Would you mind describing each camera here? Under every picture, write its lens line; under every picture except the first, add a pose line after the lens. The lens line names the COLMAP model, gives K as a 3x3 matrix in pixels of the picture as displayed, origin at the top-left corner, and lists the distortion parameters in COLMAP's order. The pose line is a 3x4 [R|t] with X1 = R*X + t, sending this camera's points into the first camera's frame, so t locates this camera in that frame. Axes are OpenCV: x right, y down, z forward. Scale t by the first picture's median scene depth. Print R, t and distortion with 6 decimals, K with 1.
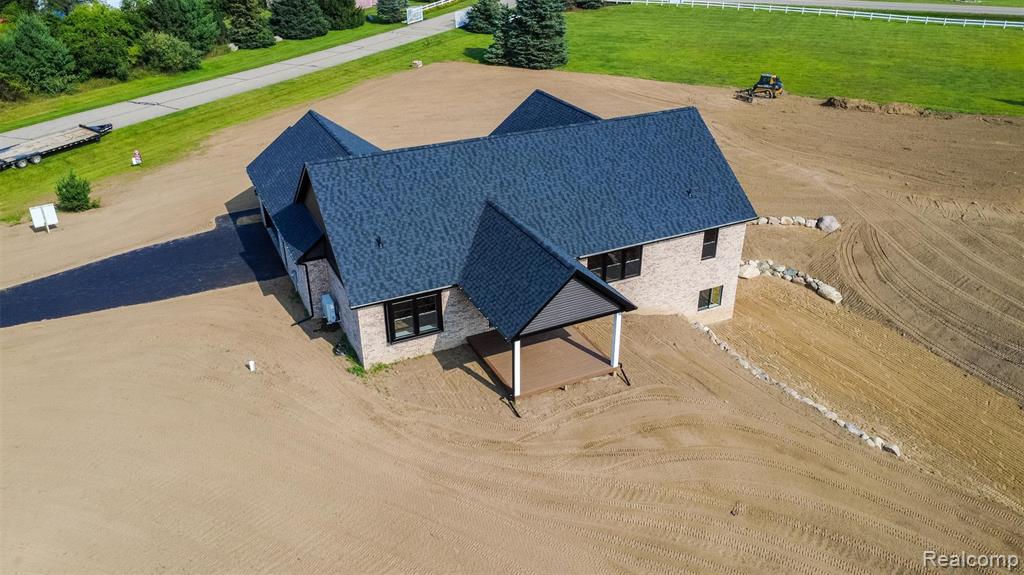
lens RADIAL K [[765.6, 0, 514.4], [0, 765.6, 288.3], [0, 0, 1]] dist [0.002647, 0.000954]
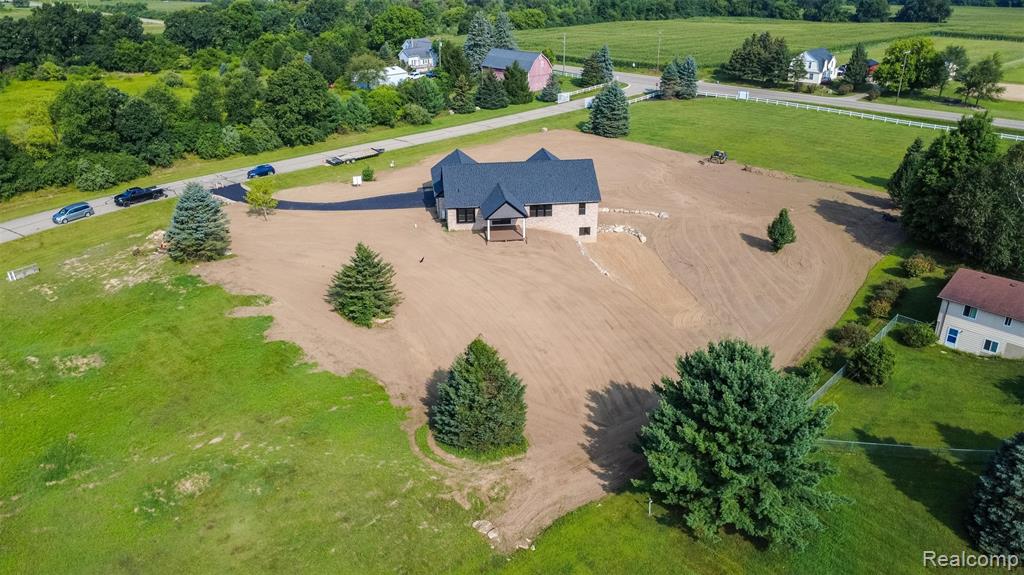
lens RADIAL K [[765.6, 0, 514.4], [0, 765.6, 288.3], [0, 0, 1]] dist [0.002647, 0.000954]
pose [[0.952376, 0.128697, -0.276435, 0.639133], [-0.146148, 0.988311, -0.043393, 0.291034], [0.267619, 0.081727, 0.960052, -1.278883]]
